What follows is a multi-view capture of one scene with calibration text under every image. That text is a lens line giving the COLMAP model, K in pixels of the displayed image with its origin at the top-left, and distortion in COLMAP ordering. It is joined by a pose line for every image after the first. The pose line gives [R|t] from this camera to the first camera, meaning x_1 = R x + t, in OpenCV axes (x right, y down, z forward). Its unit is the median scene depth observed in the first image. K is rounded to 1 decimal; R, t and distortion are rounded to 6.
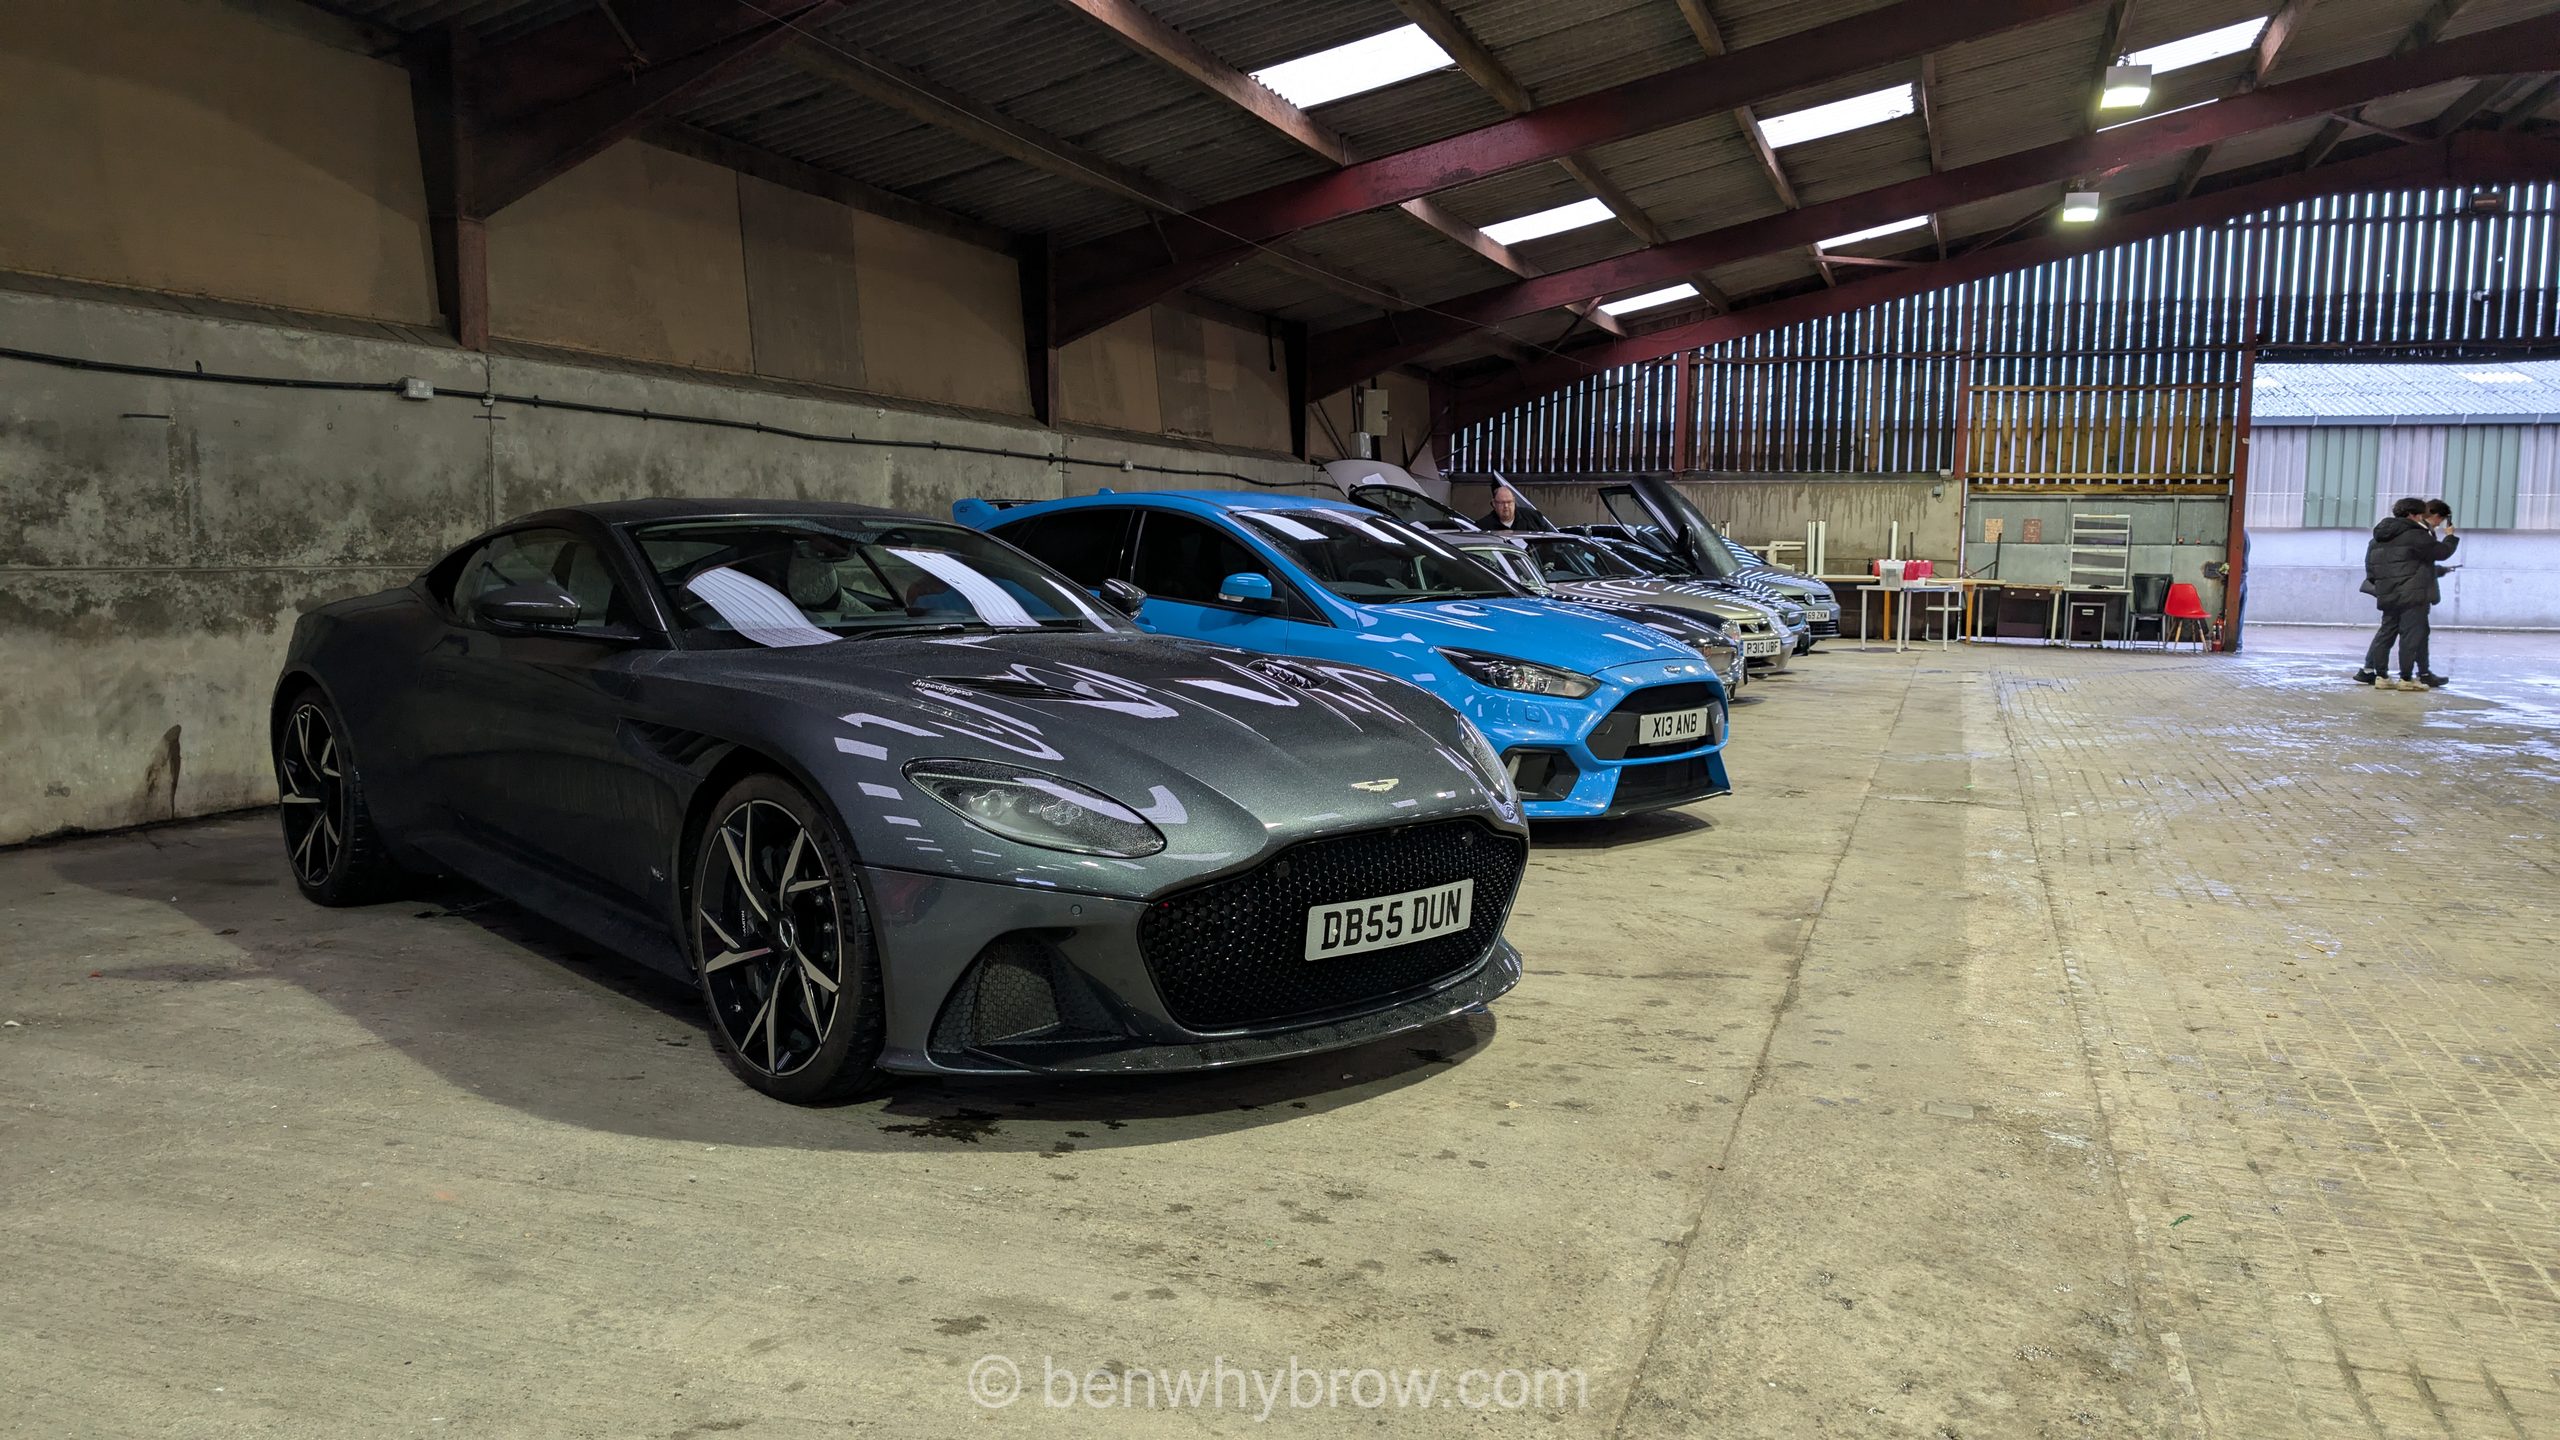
lens RADIAL K [[1849.4, 0, 1280.0], [0, 1849.4, 720.0], [0, 0, 1]] dist [0.014144, -0.005194]
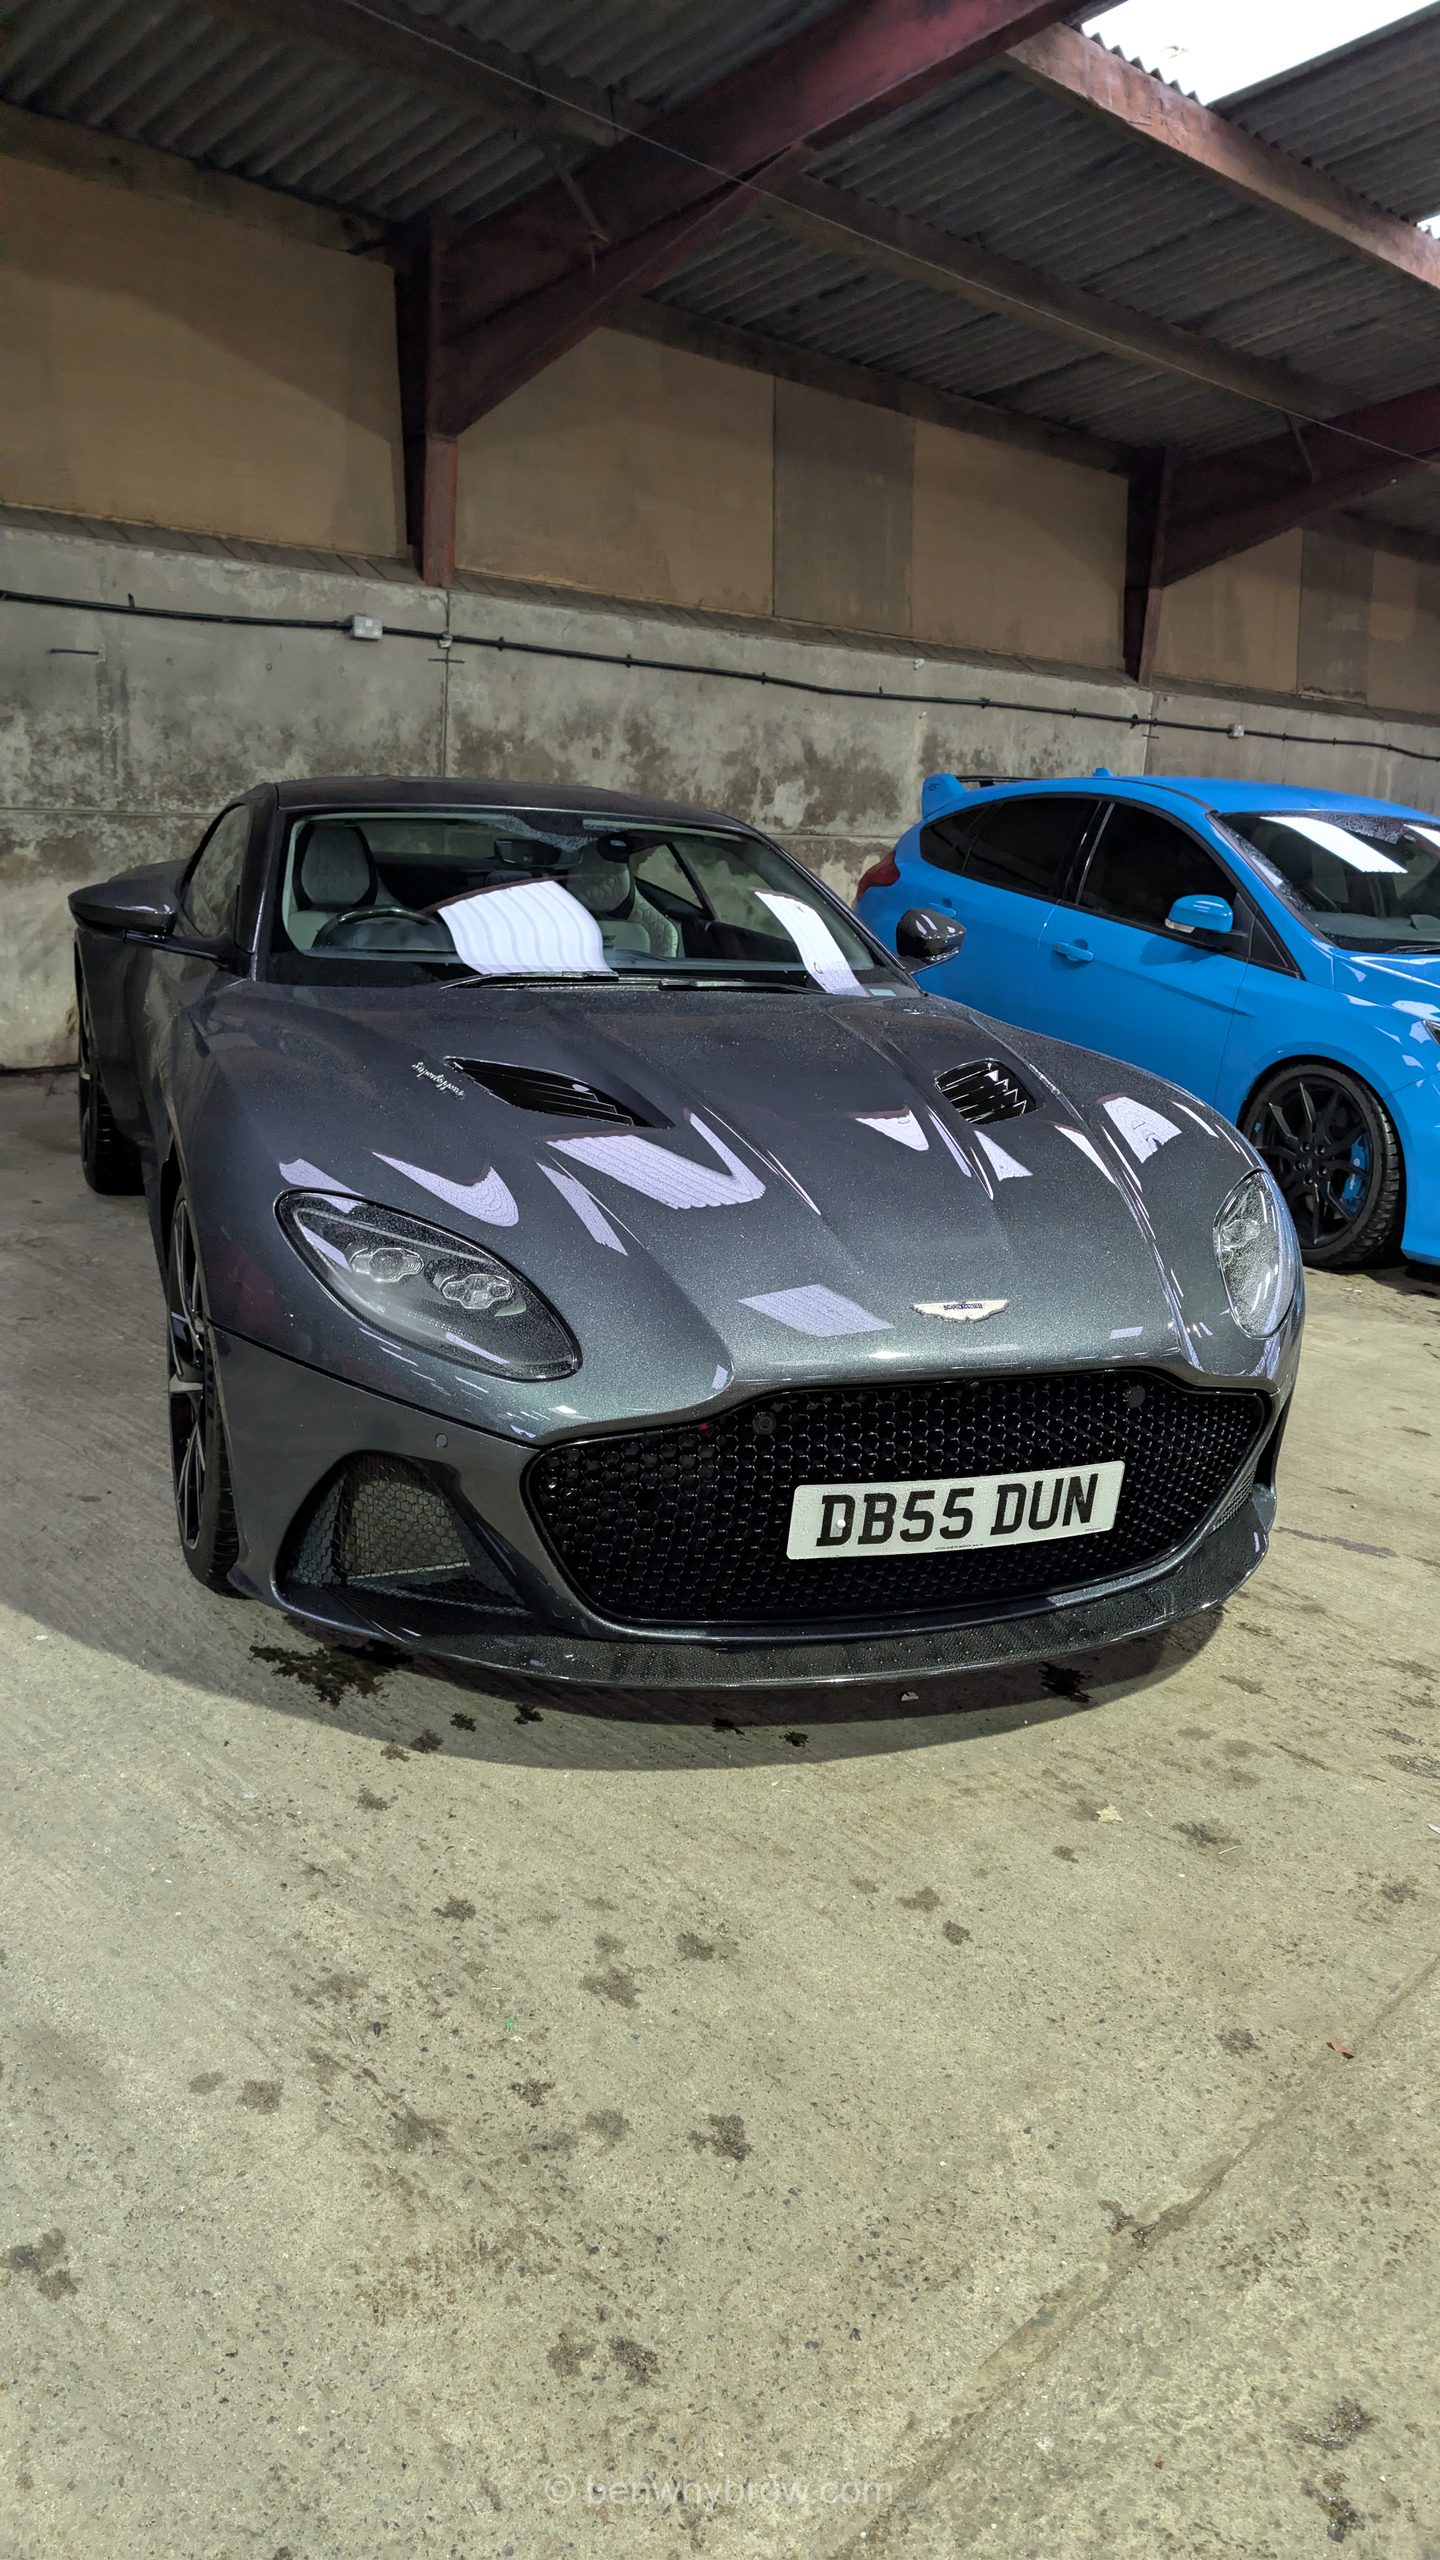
lens RADIAL K [[1849.4, 0, 718.5], [0, 1849.4, 1258.3], [0, 0, 1]] dist [0.014144, -0.005194]
pose [[0.913565, 0.152785, -0.376903, 0.114145], [-0.094036, 0.980993, 0.169734, -0.044992], [0.395672, -0.119620, 0.910568, 0.192539]]
